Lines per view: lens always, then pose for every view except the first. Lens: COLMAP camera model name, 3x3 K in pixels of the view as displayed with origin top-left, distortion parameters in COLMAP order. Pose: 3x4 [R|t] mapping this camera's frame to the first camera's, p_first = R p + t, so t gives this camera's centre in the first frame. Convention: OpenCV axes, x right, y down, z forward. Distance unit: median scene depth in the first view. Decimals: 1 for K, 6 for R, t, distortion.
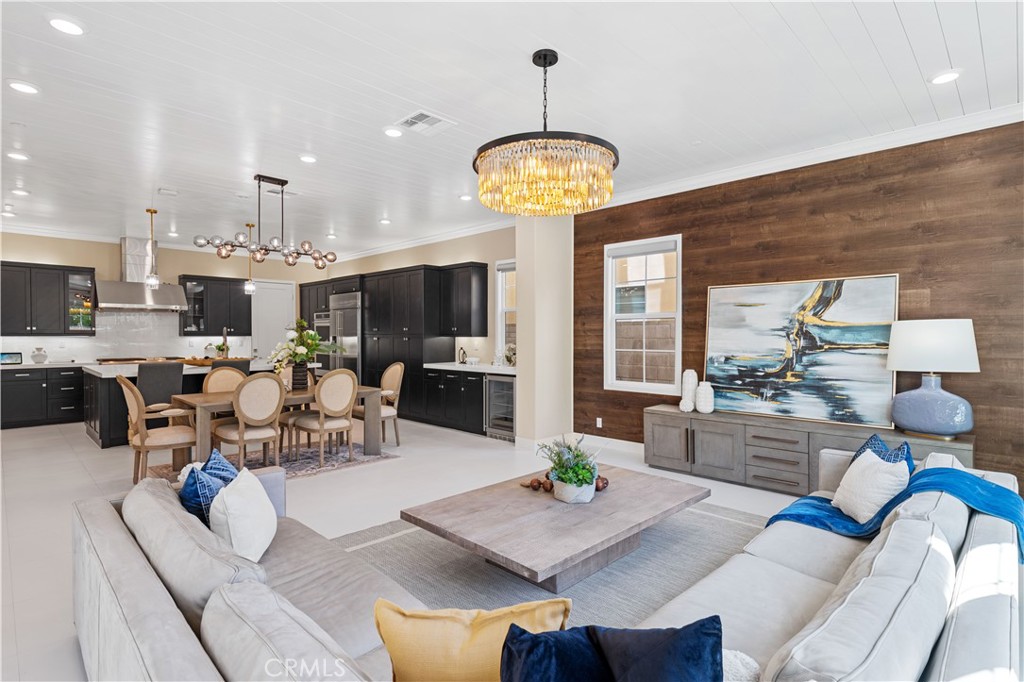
lens RADIAL K [[515.2, 0, 517.1], [0, 515.2, 341.2], [0, 0, 1]] dist [-0.000726, -0.000322]
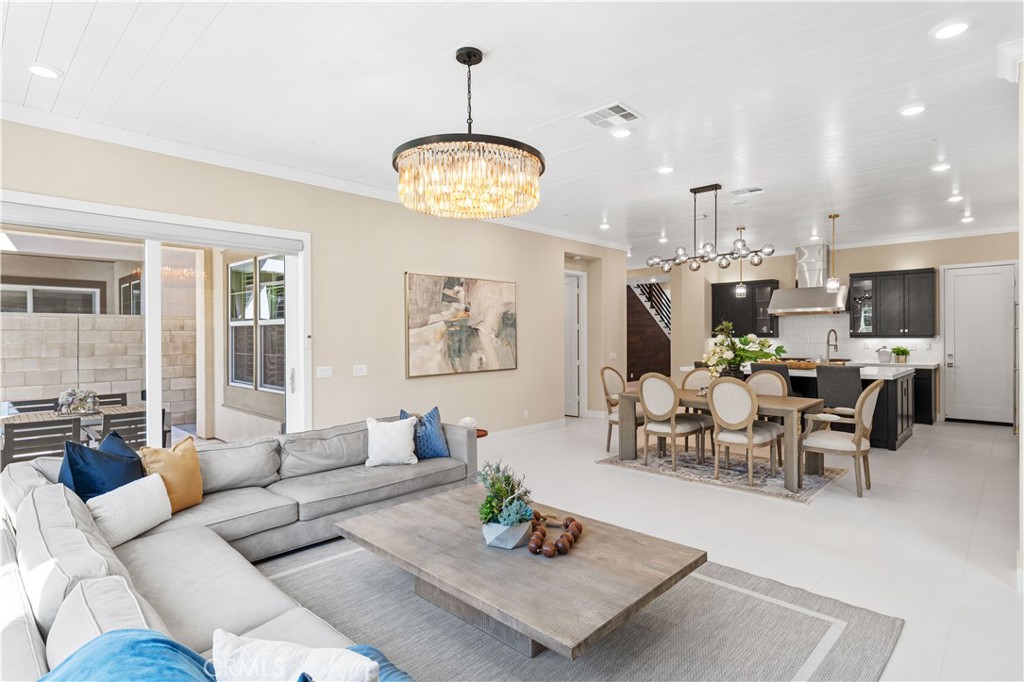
lens RADIAL K [[530.4, 0, 501.2], [0, 530.4, 332.4], [0, 0, 1]] dist [-0.000371, -0.000218]
pose [[-0.007881, -0.005677, -0.999953, 0.398353], [-0.008329, 0.999950, -0.005611, -0.010595], [0.999934, 0.008284, -0.007928, 0.408862]]
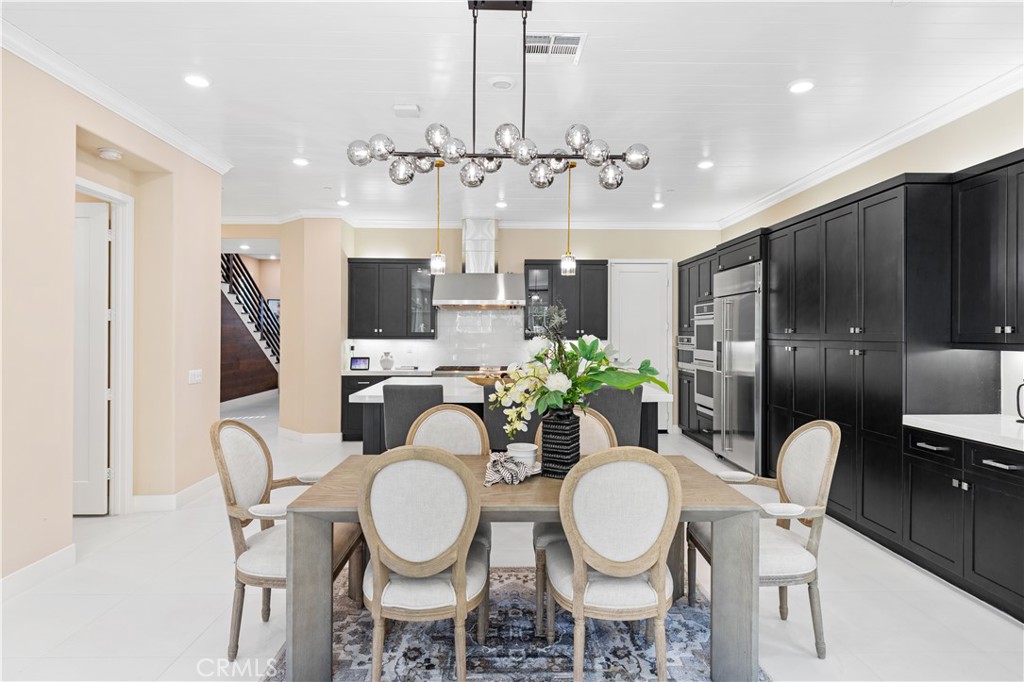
lens RADIAL K [[560.7, 0, 512.4], [0, 560.7, 333.5], [0, 0, 1]] dist [0.005901, -0.001149]
pose [[0.711857, 0.001780, -0.702322, -0.086548], [-0.012258, 0.999876, -0.009891, -0.012327], [0.702217, 0.015650, 0.711791, 0.452114]]
